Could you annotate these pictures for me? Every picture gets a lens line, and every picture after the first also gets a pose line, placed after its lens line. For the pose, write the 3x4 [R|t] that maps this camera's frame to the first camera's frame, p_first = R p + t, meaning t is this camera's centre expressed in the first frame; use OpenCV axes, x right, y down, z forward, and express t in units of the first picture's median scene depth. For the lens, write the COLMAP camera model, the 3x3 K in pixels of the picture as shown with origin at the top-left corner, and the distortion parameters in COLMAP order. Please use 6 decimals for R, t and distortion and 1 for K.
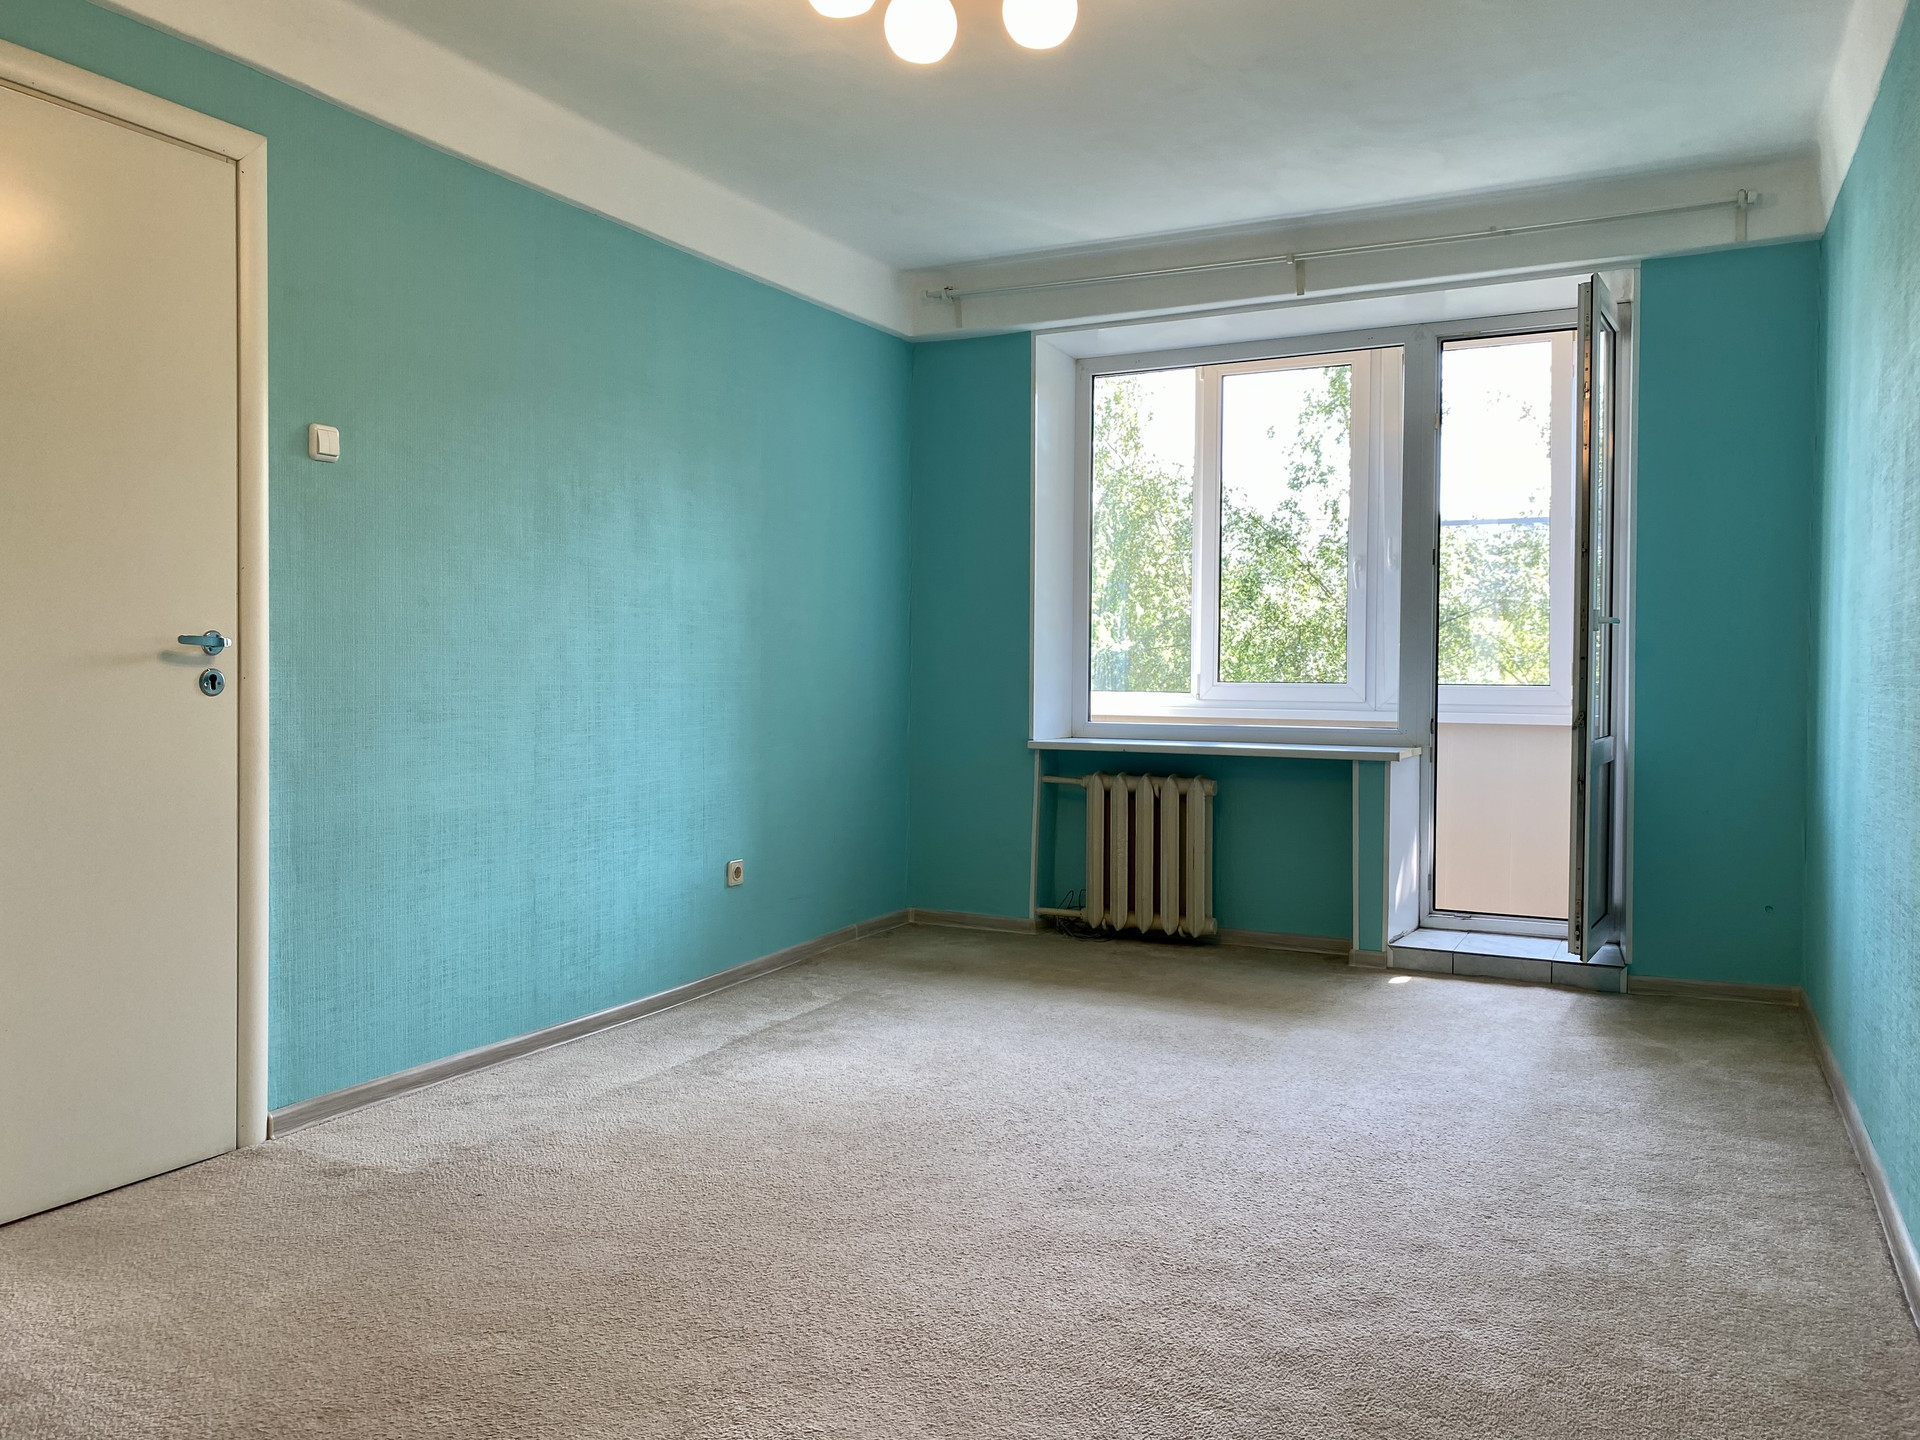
lens RADIAL K [[1478.6, 0, 954.0], [0, 1478.6, 711.1], [0, 0, 1]] dist [0.046602, -0.012153]
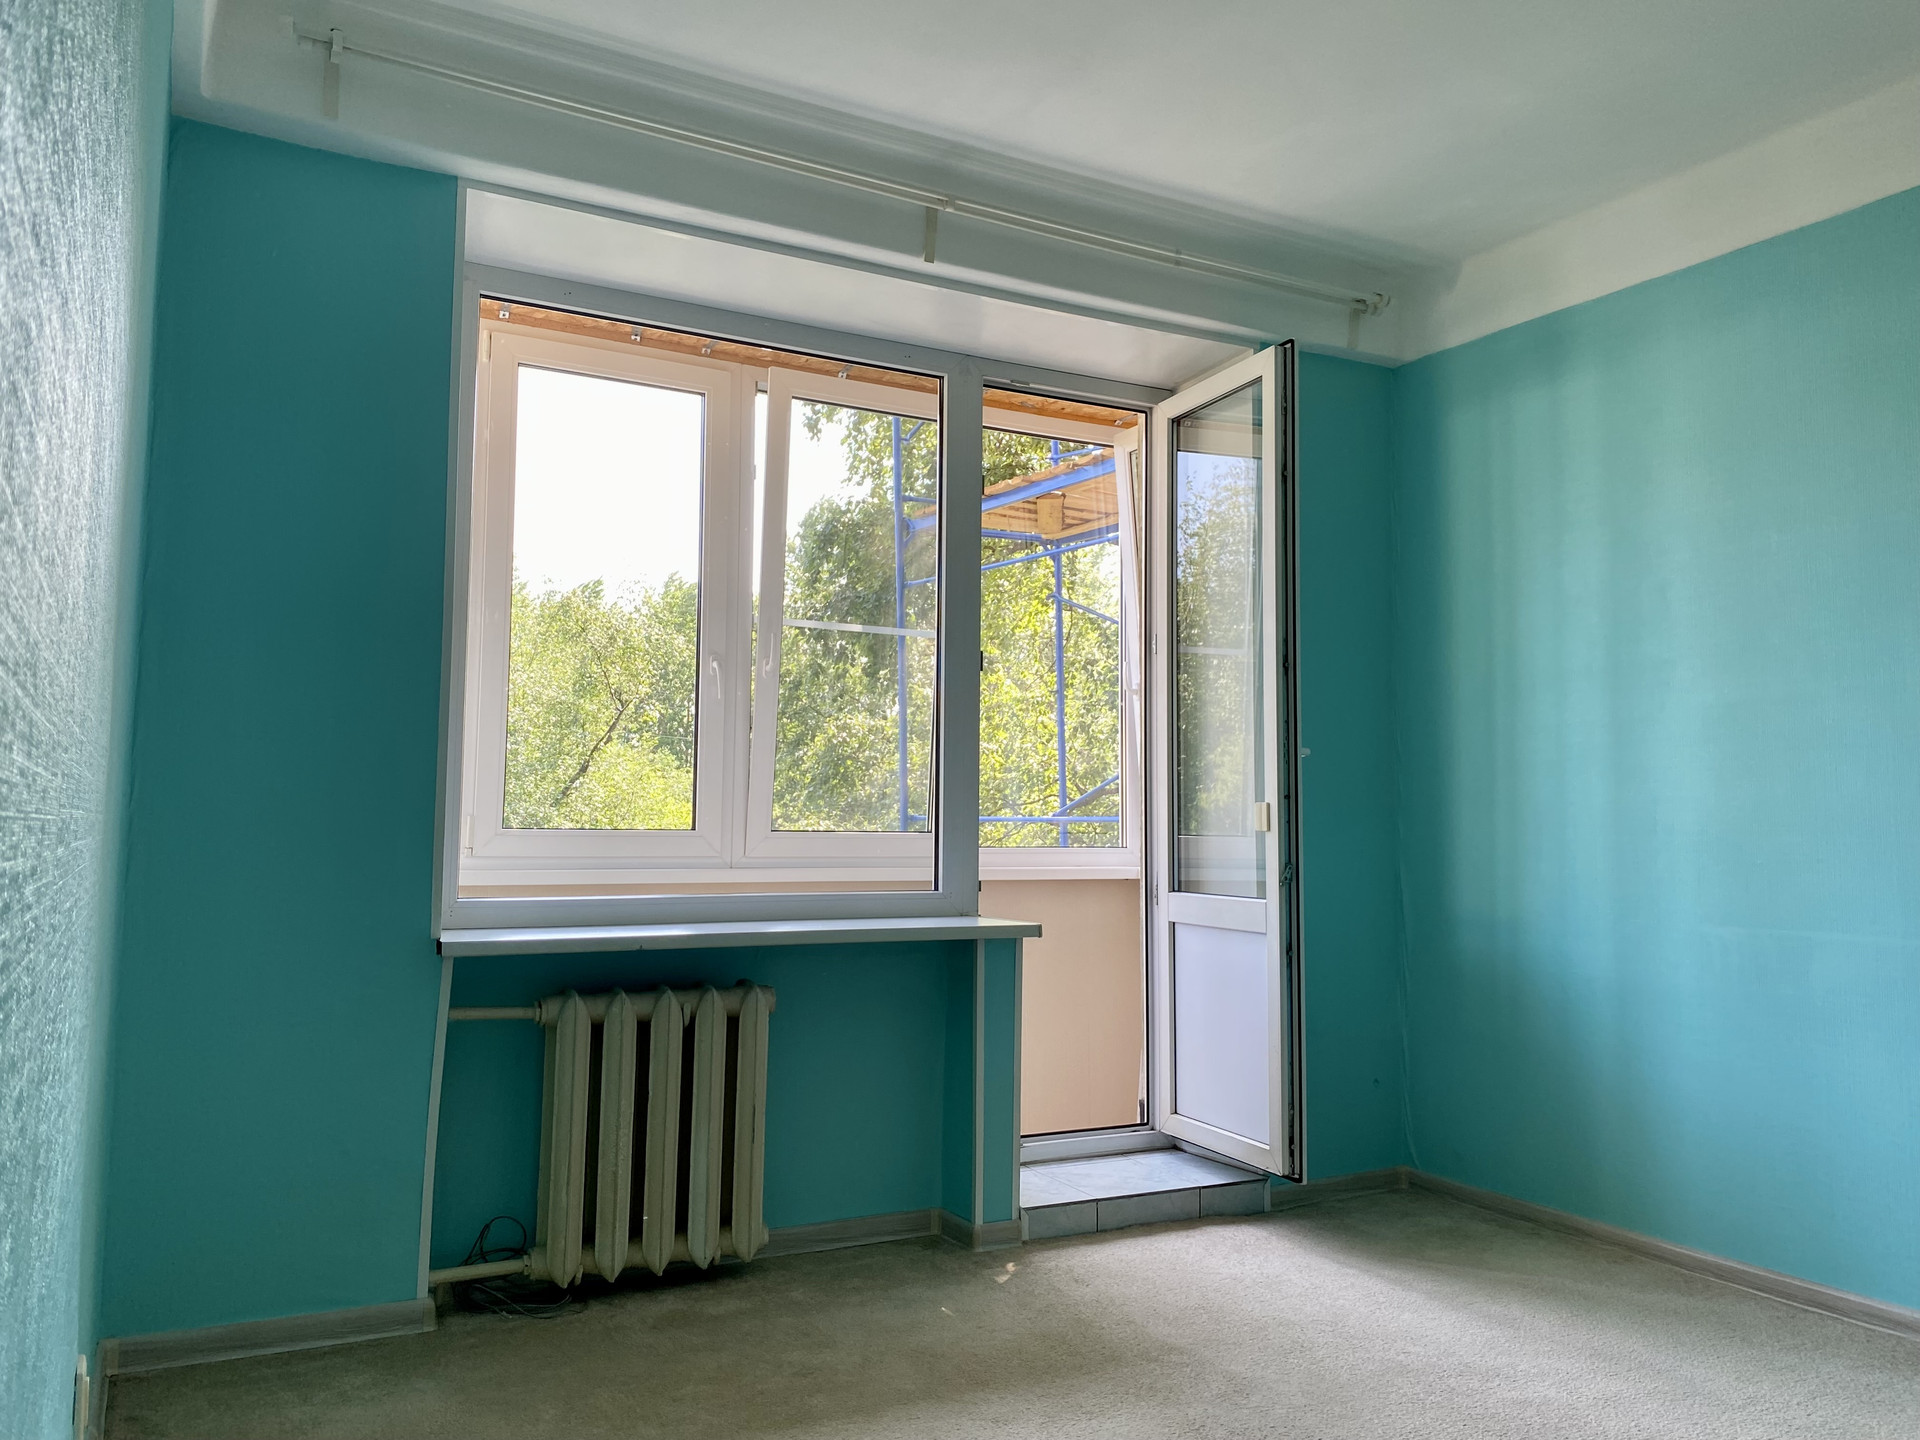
lens RADIAL K [[1478.6, 0, 994.4], [0, 1478.6, 699.9], [0, 0, 1]] dist [0.046602, -0.012153]
pose [[0.573971, 0.067634, 0.816077, -0.276604], [0.010963, 0.995859, -0.090244, -0.015416], [-0.818802, 0.060745, 0.570853, 0.556208]]
